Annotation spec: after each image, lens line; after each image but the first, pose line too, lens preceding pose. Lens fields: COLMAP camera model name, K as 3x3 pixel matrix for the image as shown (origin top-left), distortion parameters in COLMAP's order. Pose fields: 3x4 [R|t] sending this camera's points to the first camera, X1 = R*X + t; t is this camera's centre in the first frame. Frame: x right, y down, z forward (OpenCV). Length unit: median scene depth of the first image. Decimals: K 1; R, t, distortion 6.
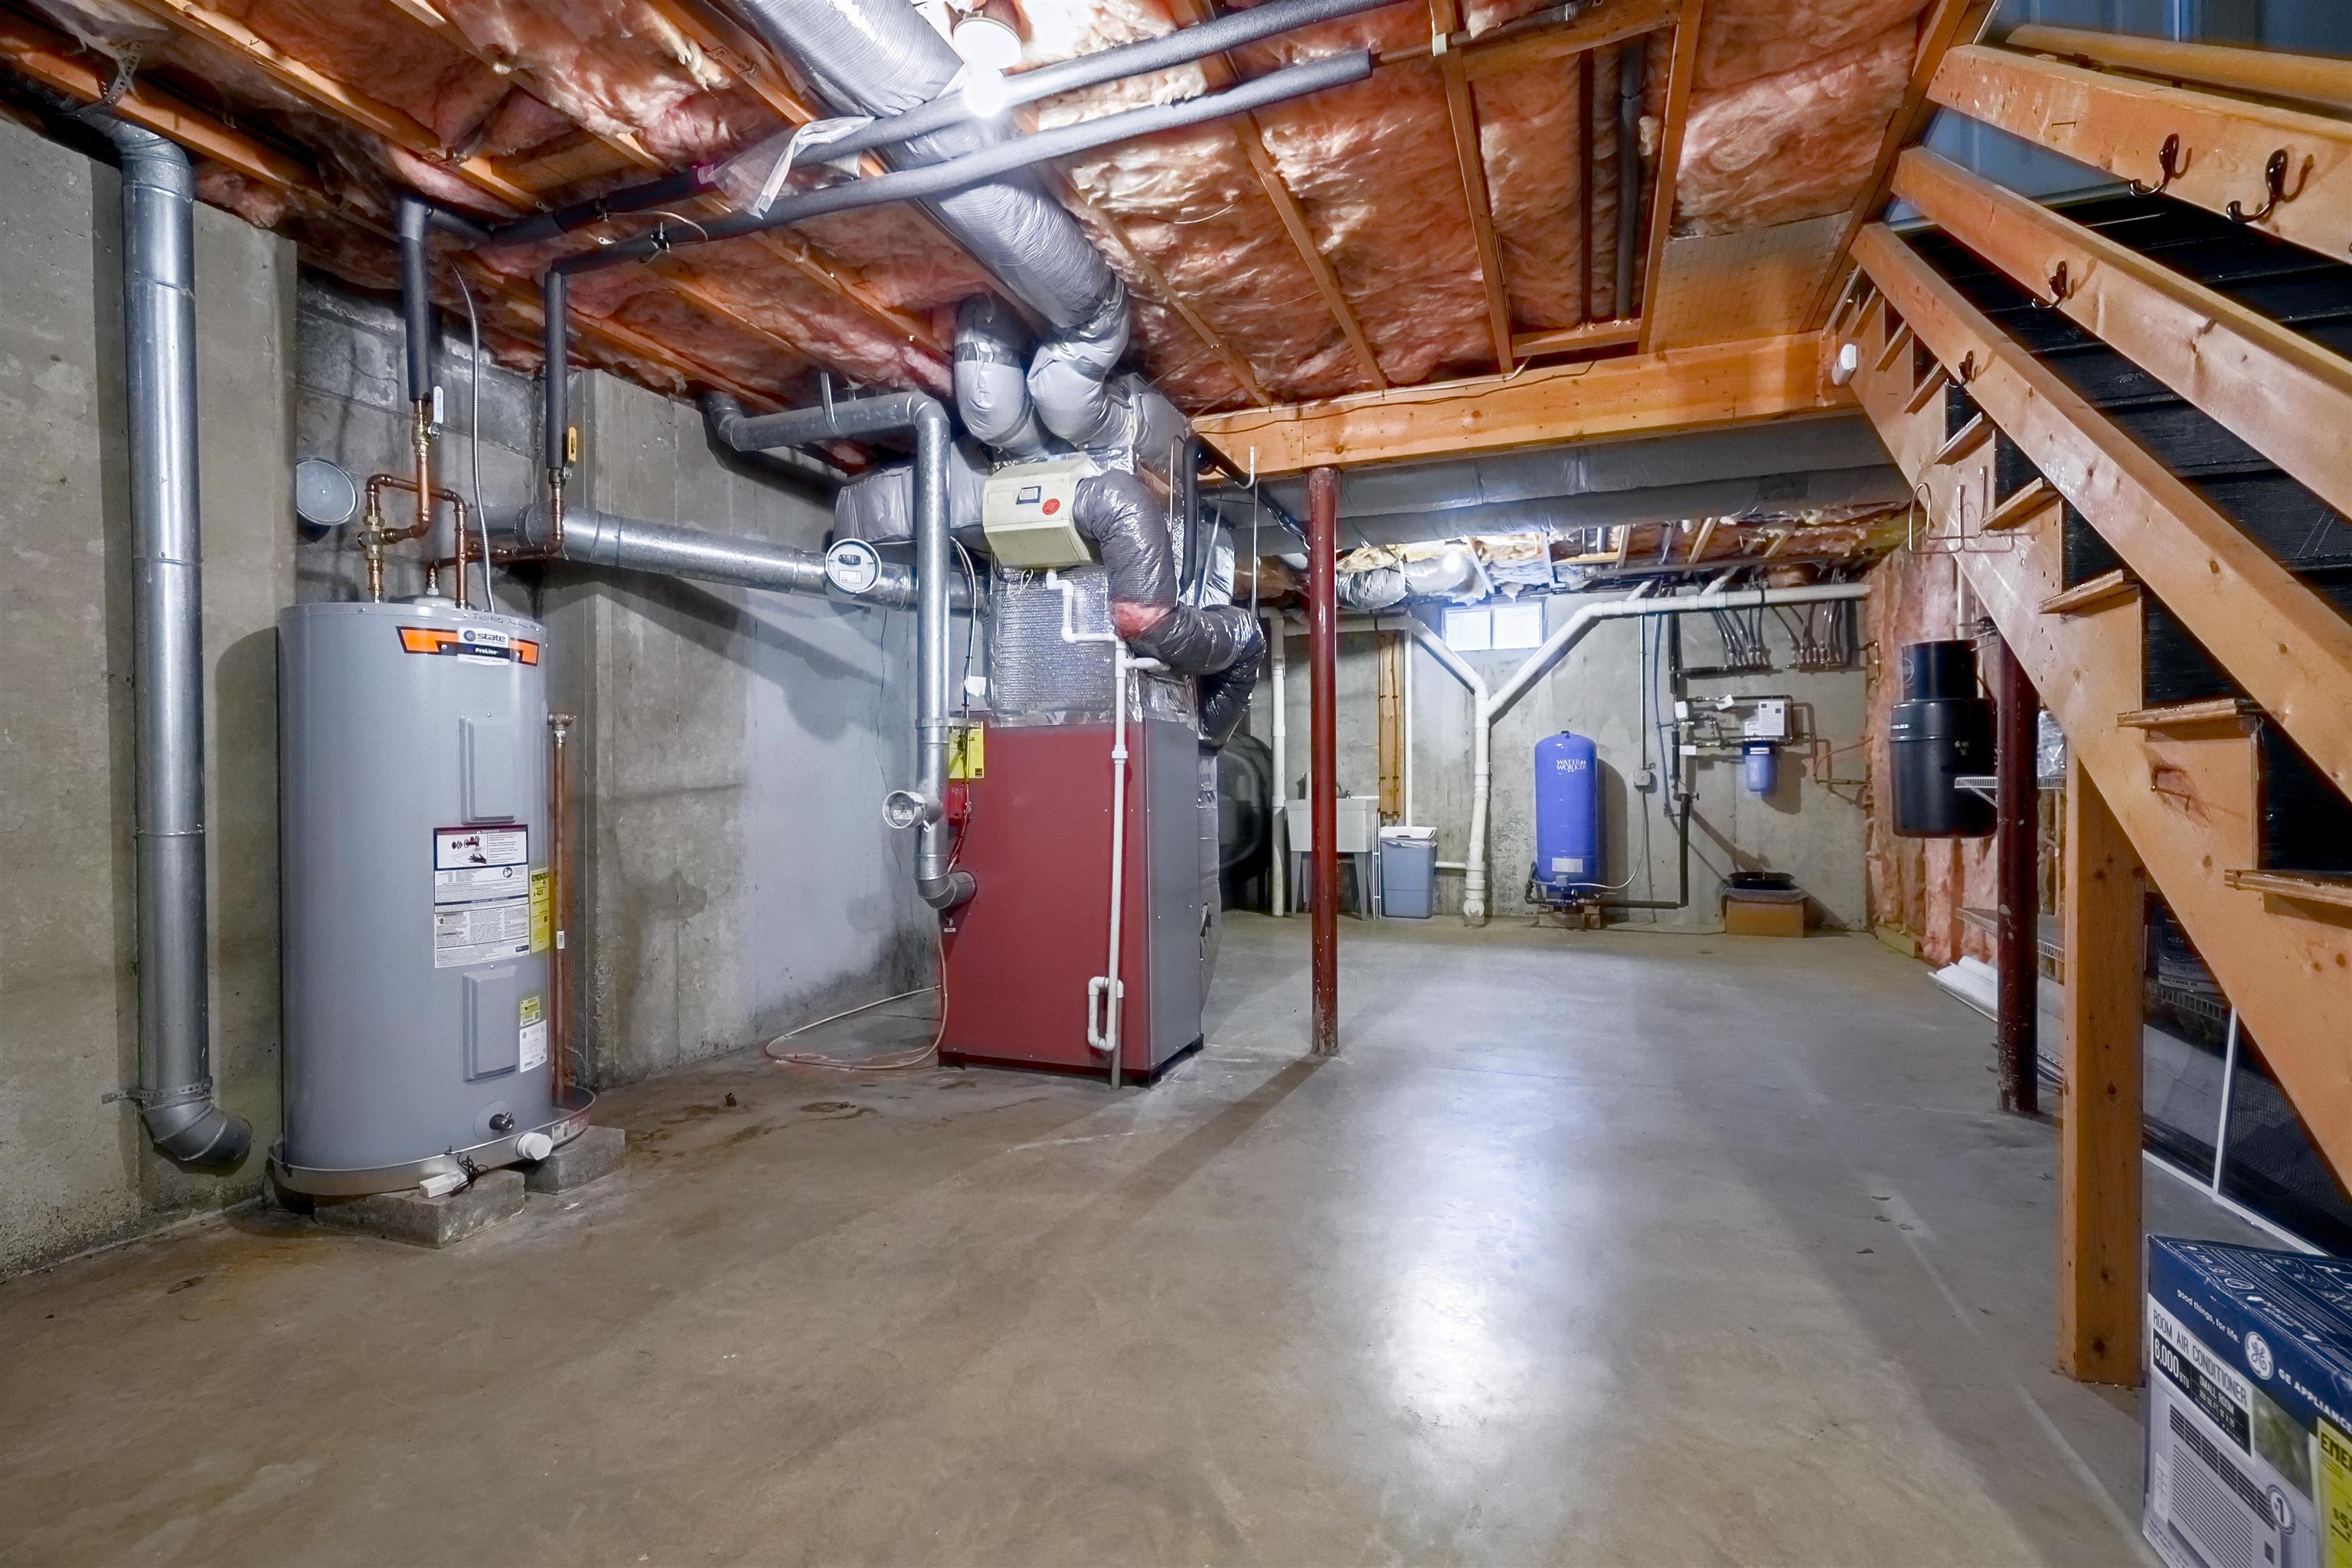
lens RADIAL K [[1018.6, 0, 1172.4], [0, 1018.6, 795.2], [0, 0, 1]] dist [0.000613, 0.000074]
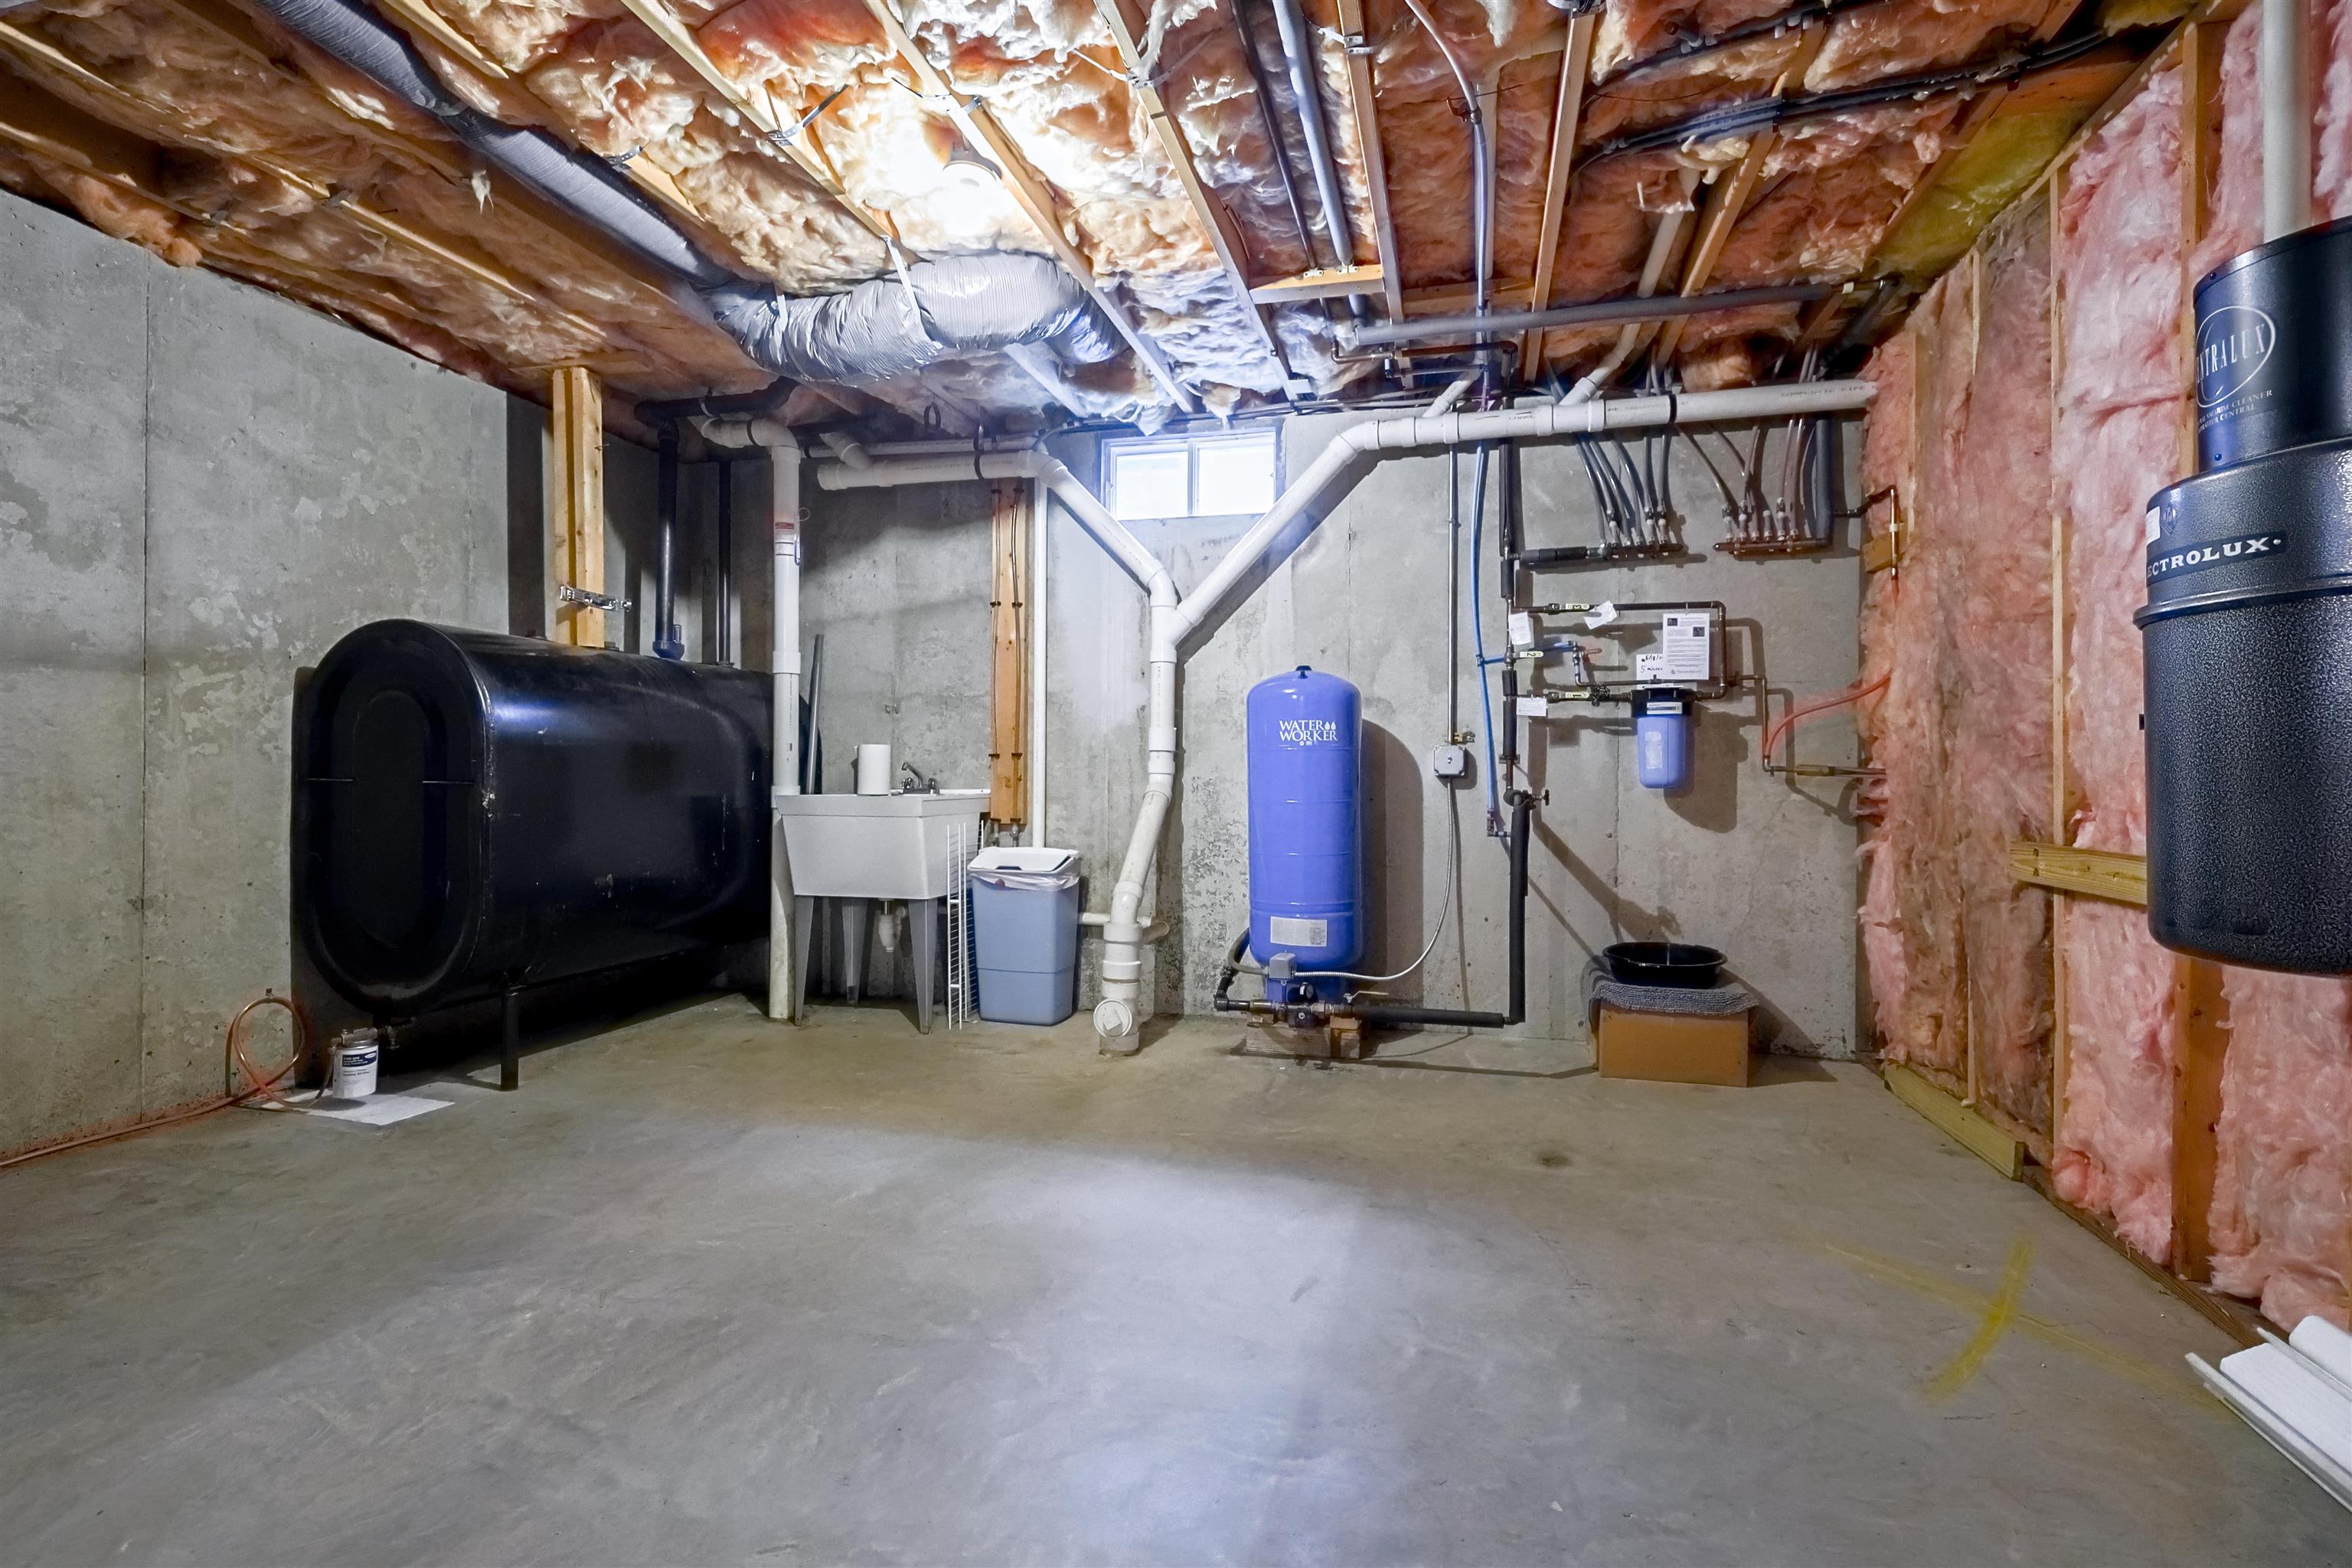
lens RADIAL K [[1041.6, 0, 1176.0], [0, 1041.6, 784.0], [0, 0, 1]] dist [0.000467, 0.000145]
pose [[0.993696, 0.010421, 0.111619, 0.268072], [-0.010279, 0.999945, -0.001848, -0.002177], [-0.111632, 0.000689, 0.993749, 0.494939]]
